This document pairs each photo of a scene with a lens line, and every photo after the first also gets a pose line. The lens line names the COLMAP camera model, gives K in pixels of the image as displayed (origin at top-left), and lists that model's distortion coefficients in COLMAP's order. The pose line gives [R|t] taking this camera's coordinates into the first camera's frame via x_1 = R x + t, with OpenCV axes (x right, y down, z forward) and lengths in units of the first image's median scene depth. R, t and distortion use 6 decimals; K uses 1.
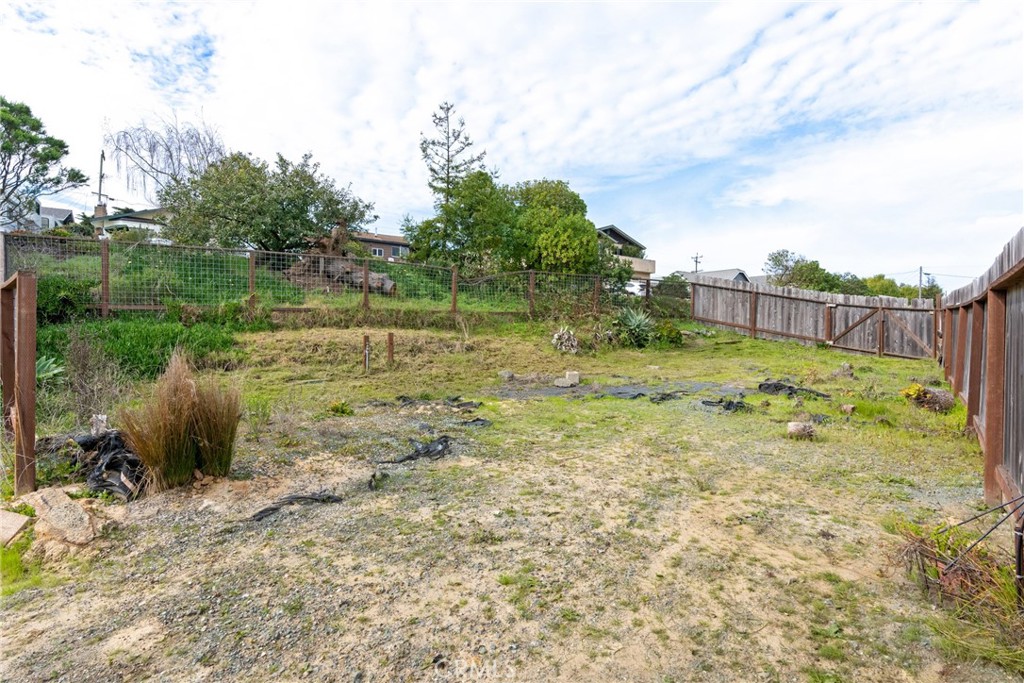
lens RADIAL K [[513.1, 0, 513.5], [0, 513.1, 340.2], [0, 0, 1]] dist [0.000939, -0.000066]
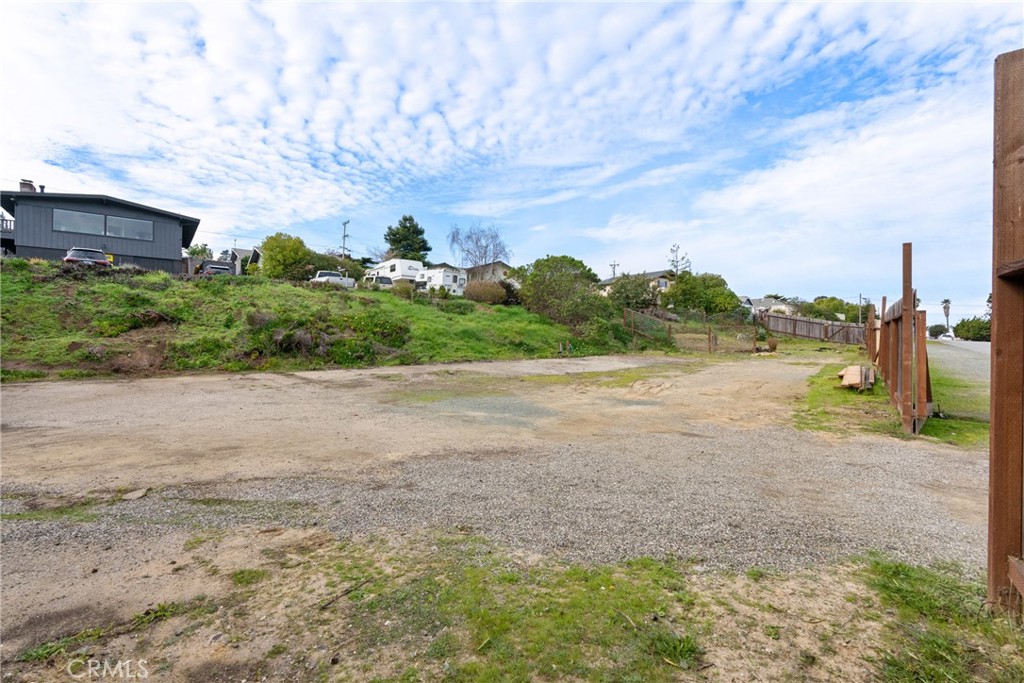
lens RADIAL K [[476.8, 0, 510.4], [0, 476.8, 341.9], [0, 0, 1]] dist [-0.003290, -0.000092]
pose [[0.999351, -0.000587, 0.036016, -1.010707], [0.000885, 0.999965, -0.008262, 0.033010], [-0.036010, 0.008288, 0.999317, -1.276315]]
